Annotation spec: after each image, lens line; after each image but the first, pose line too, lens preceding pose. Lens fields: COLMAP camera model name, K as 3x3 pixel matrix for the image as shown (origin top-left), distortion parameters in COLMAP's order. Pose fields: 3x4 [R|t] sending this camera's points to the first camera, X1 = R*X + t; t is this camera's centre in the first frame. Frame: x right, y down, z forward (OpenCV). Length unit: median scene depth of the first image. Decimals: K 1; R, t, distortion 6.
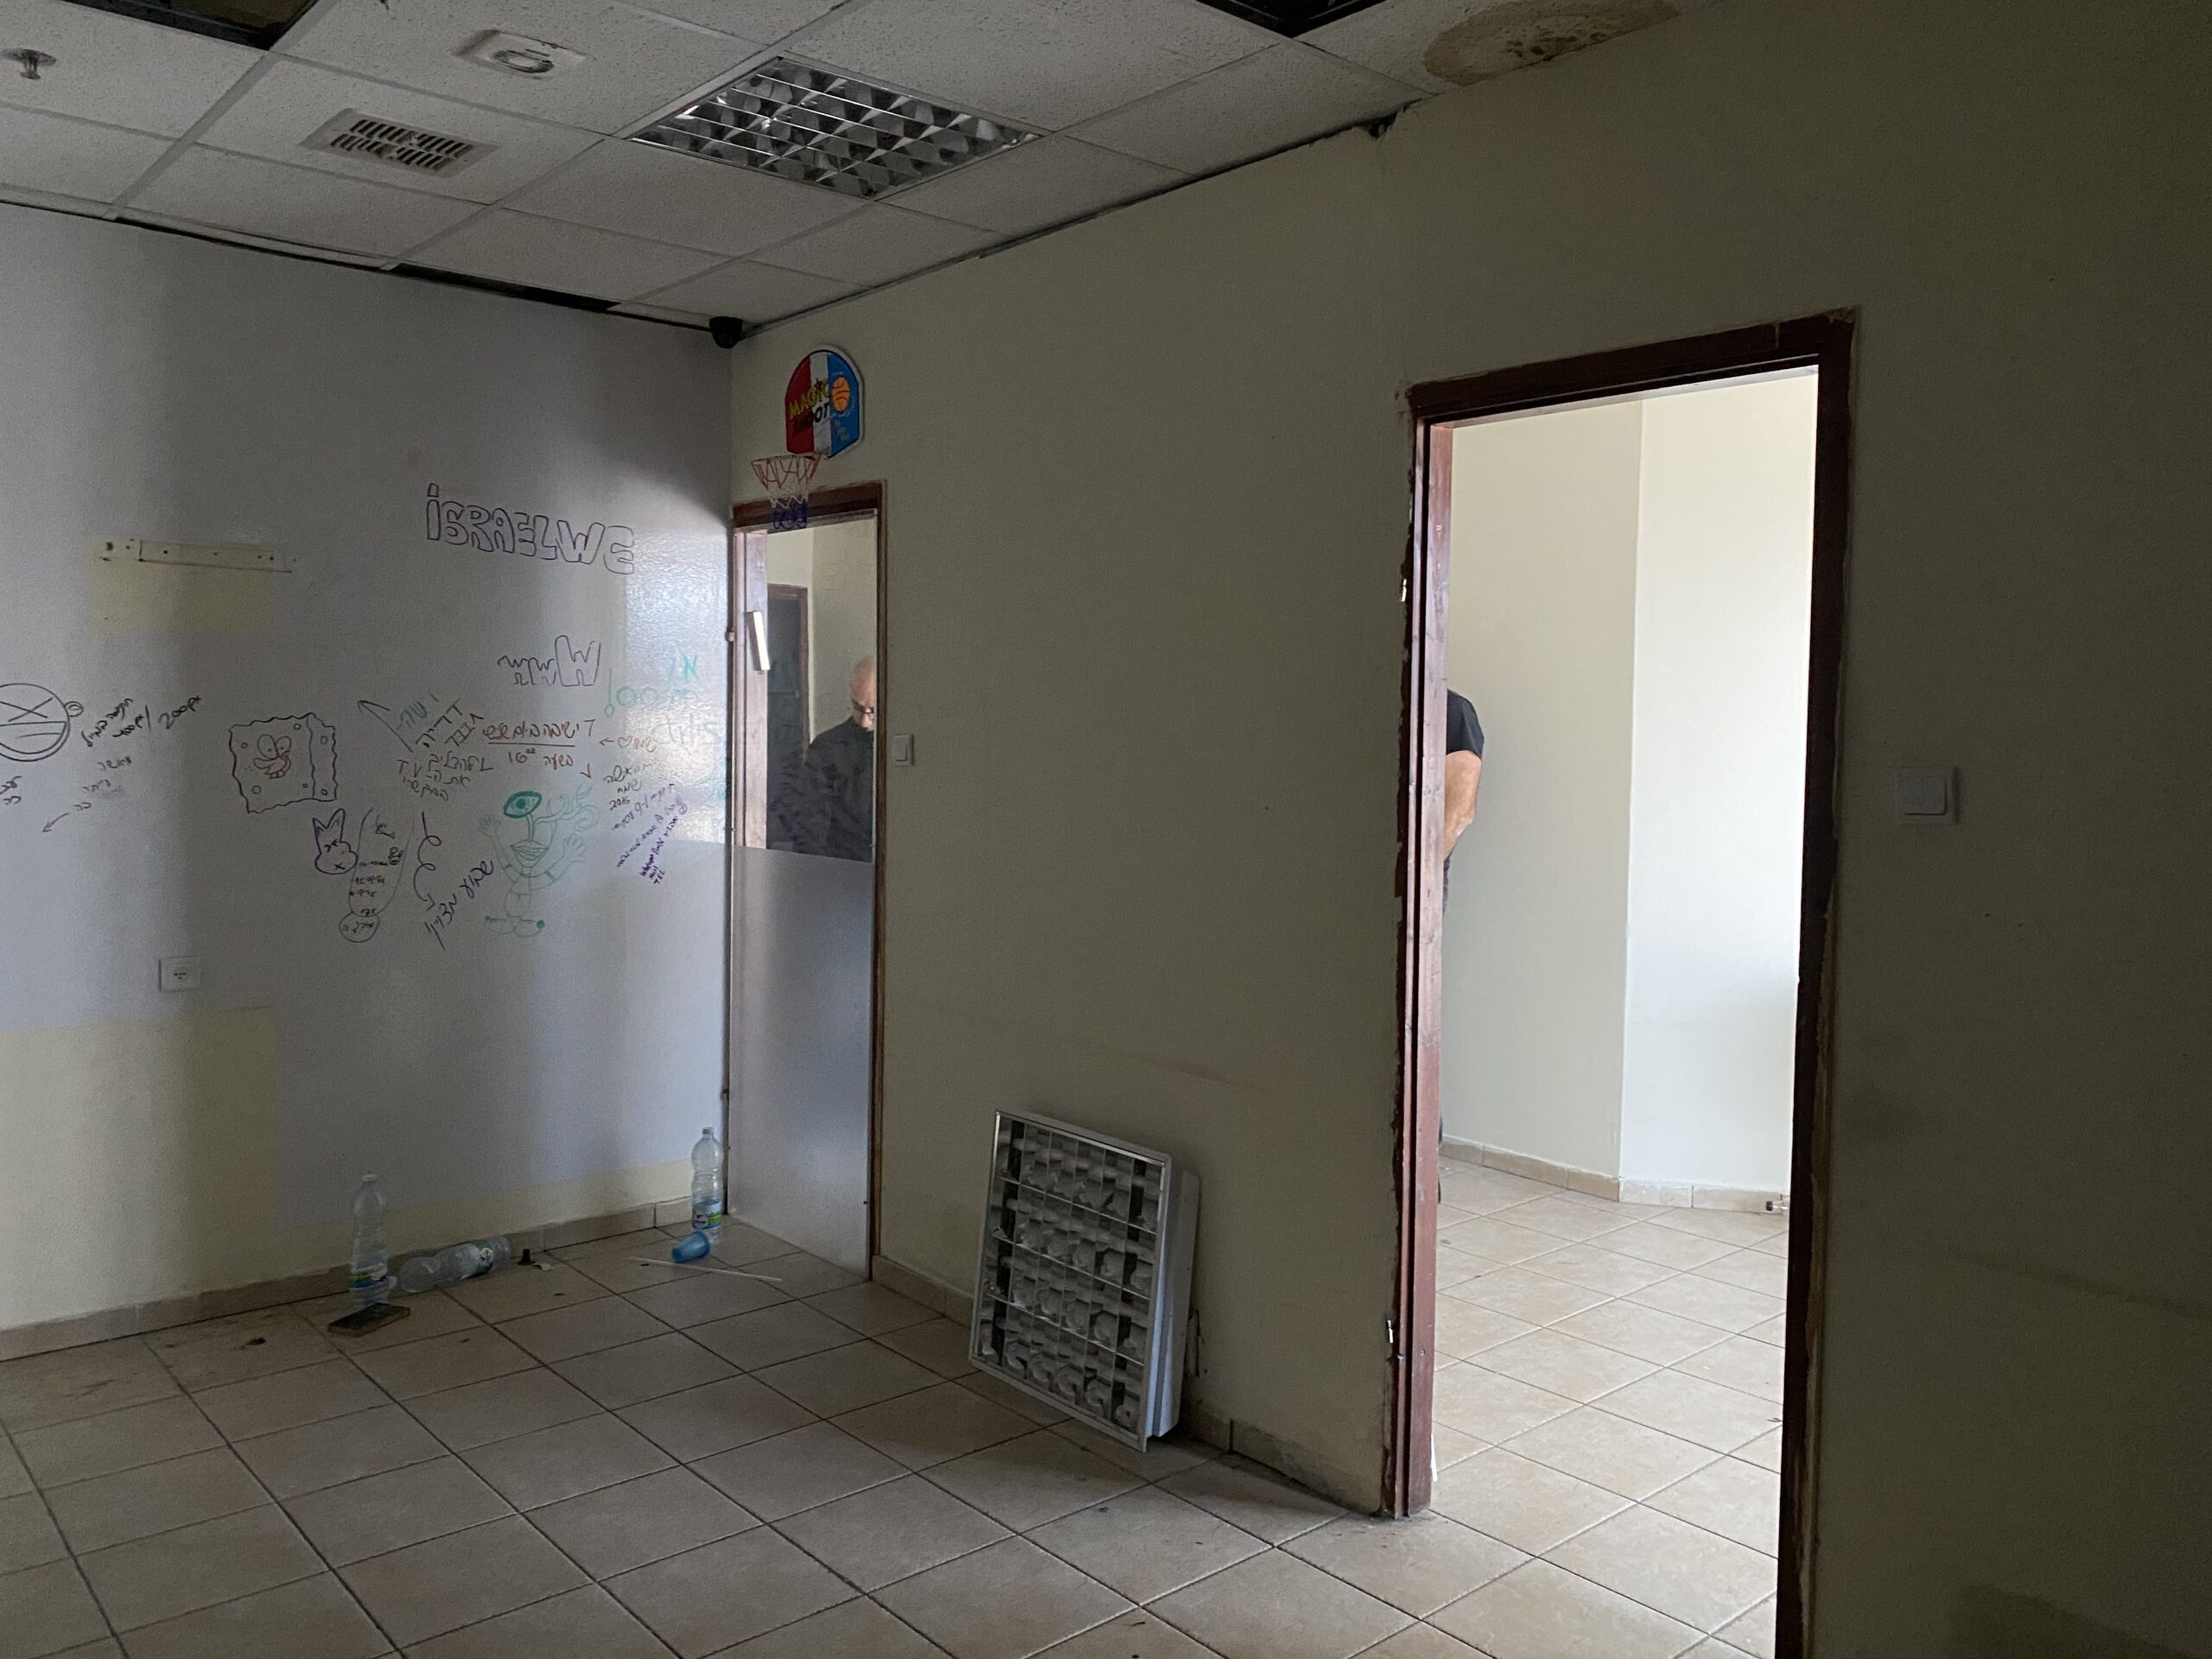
lens RADIAL K [[1686.7, 0, 1098.1], [0, 1686.7, 824.5], [0, 0, 1]] dist [0.021427, -0.035072]
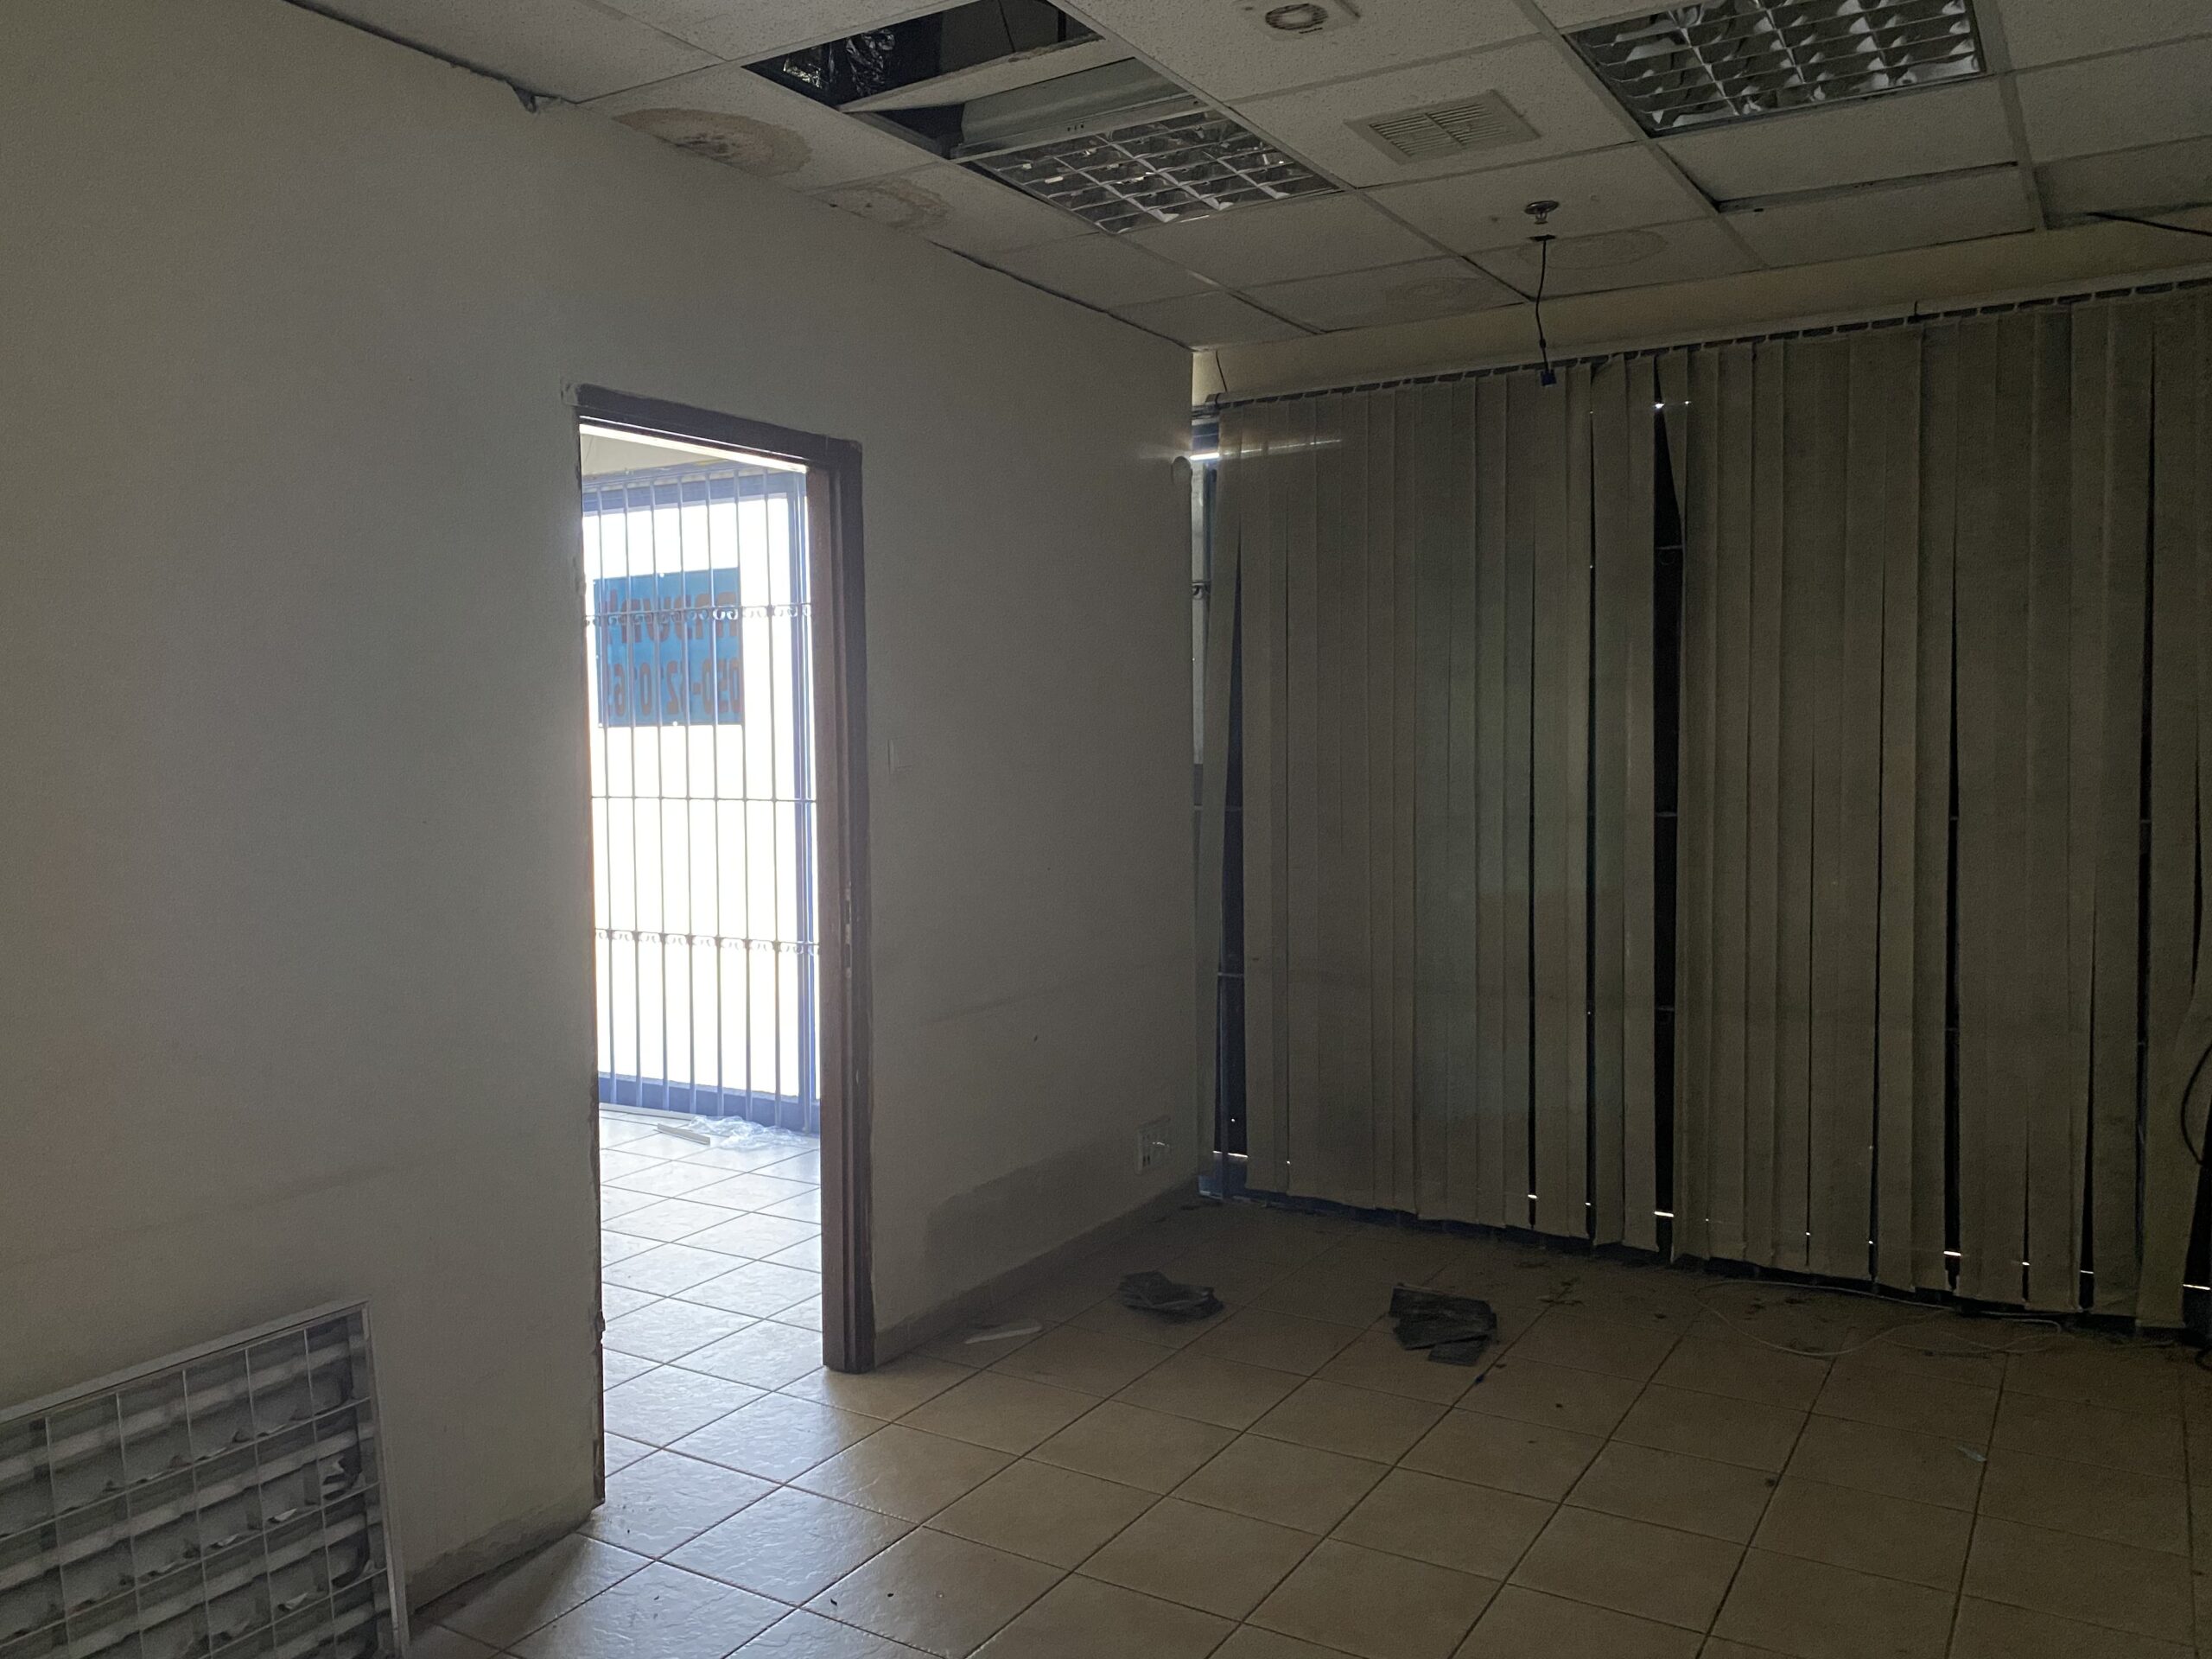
lens RADIAL K [[1686.7, 0, 1099.8], [0, 1686.7, 821.3], [0, 0, 1]] dist [0.021427, -0.035072]
pose [[-0.297490, -0.066408, 0.952413, -0.905384], [0.061883, 0.994139, 0.088647, -0.071509], [-0.952717, 0.085310, -0.291637, 1.040974]]
